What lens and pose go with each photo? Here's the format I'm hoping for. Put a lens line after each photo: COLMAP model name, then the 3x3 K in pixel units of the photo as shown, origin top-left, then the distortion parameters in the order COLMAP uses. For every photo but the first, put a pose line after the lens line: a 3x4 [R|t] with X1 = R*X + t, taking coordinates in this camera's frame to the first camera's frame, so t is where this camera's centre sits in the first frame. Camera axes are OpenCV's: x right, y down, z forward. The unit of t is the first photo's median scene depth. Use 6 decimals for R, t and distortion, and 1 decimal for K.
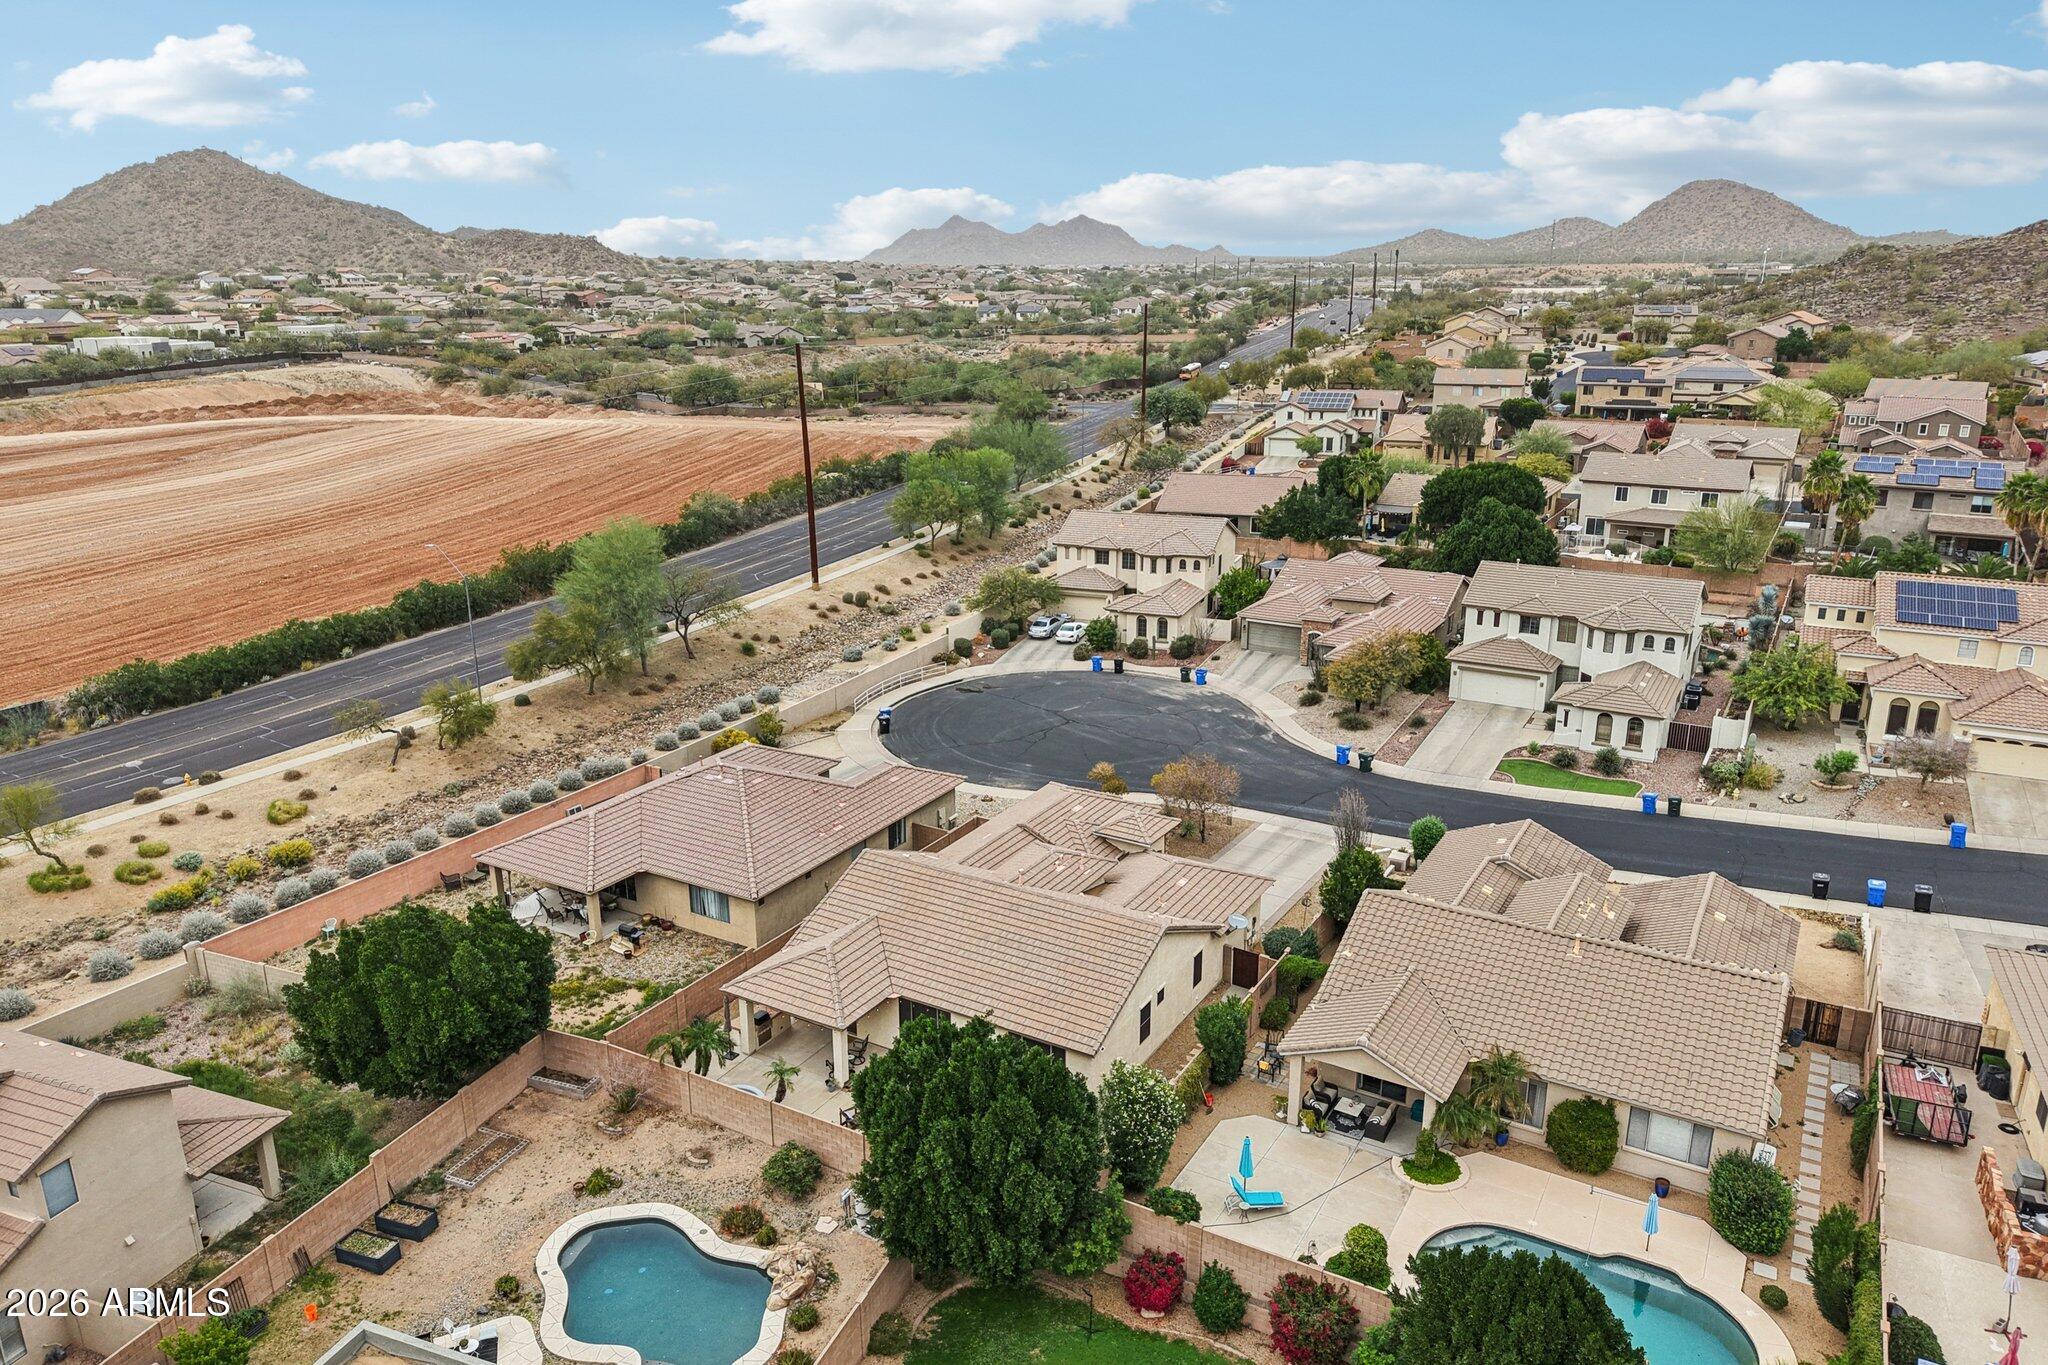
lens RADIAL K [[1367.9, 0, 1030.4], [0, 1367.9, 713.2], [0, 0, 1]] dist [0.057192, -0.082889]
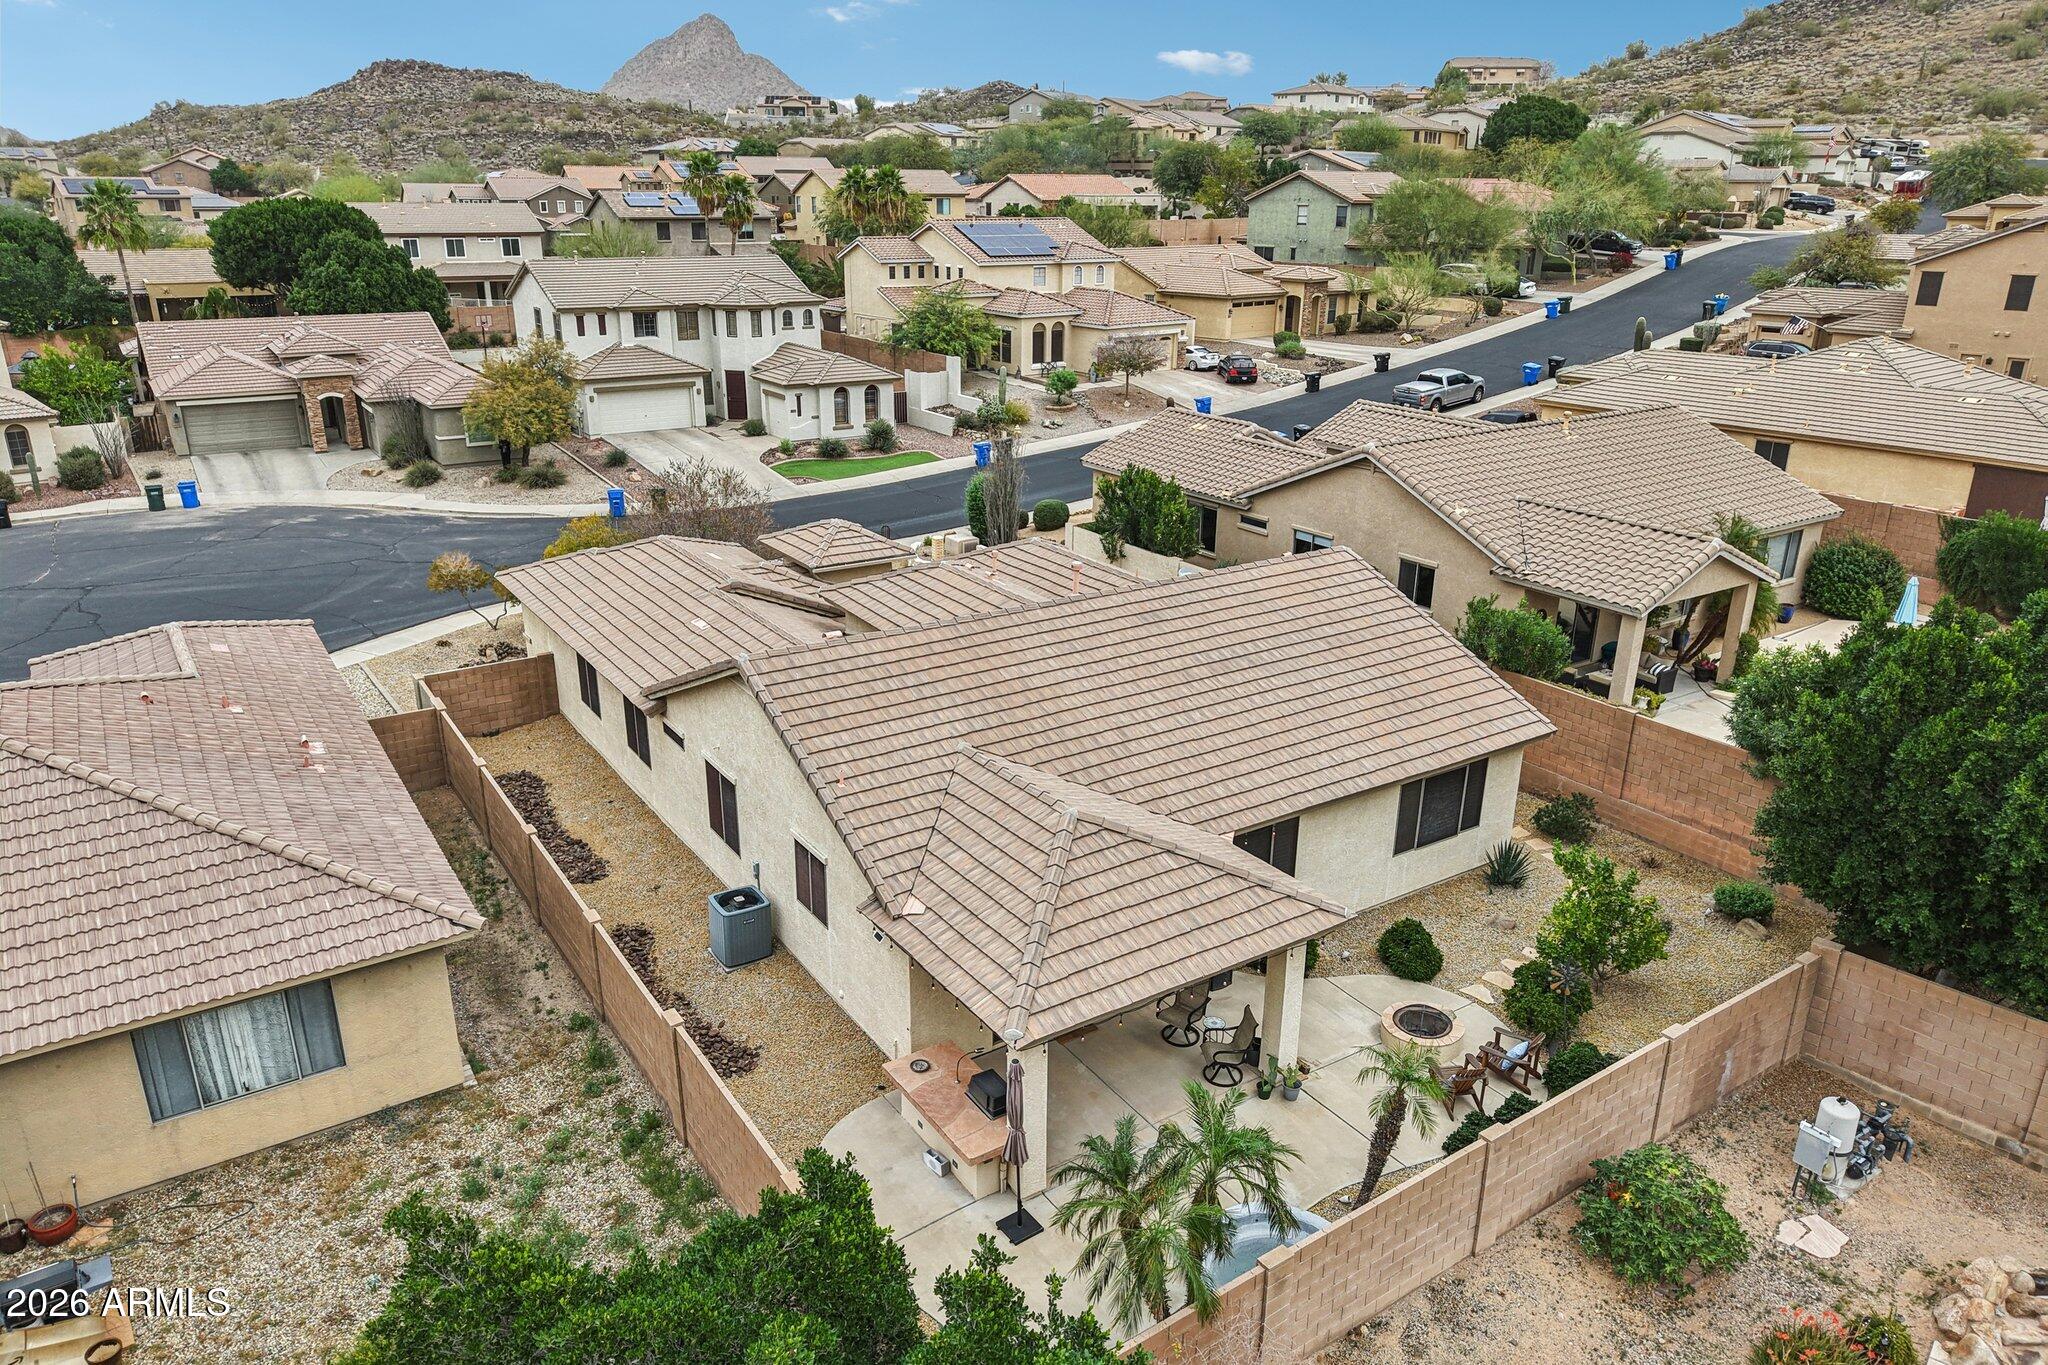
lens RADIAL K [[1363.4, 0, 1024.0], [0, 1363.4, 682.5], [0, 0, 1]] dist [0.059208, -0.077947]
pose [[0.440908, -0.300490, 0.845758, -0.248074], [0.269608, 0.943117, 0.194530, 0.032146], [-0.856103, 0.142253, 0.496842, 0.440198]]
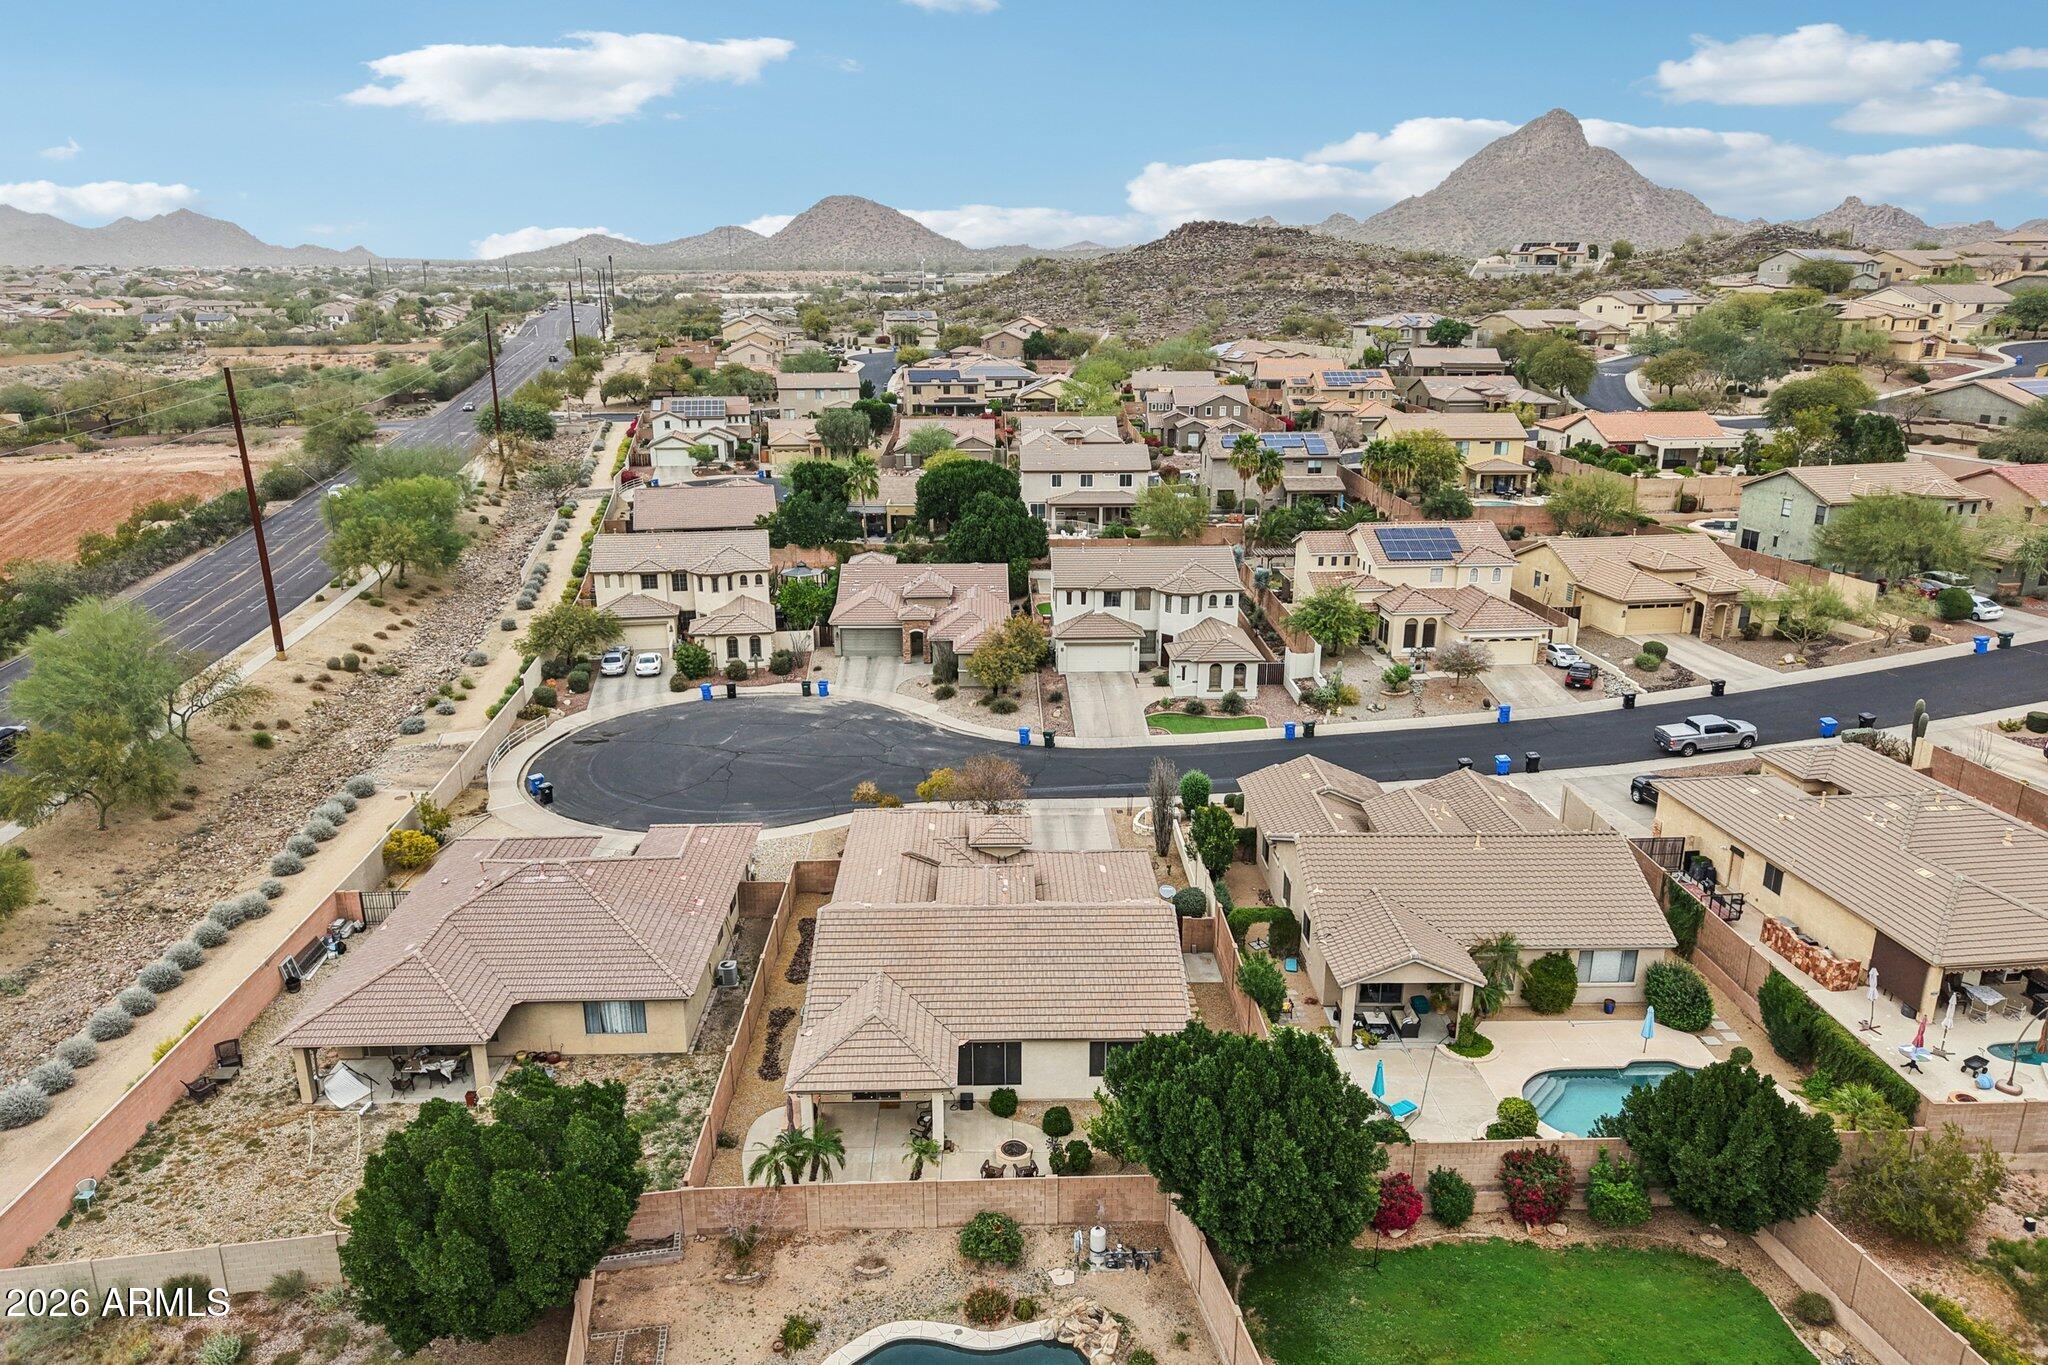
lens RADIAL K [[1363.4, 0, 1024.0], [0, 1363.4, 682.5], [0, 0, 1]] dist [0.059208, -0.077947]
pose [[0.847150, -0.148024, 0.510320, -0.271499], [0.159496, 0.986964, 0.021510, -0.030023], [-0.506851, 0.063172, 0.859716, 0.069885]]
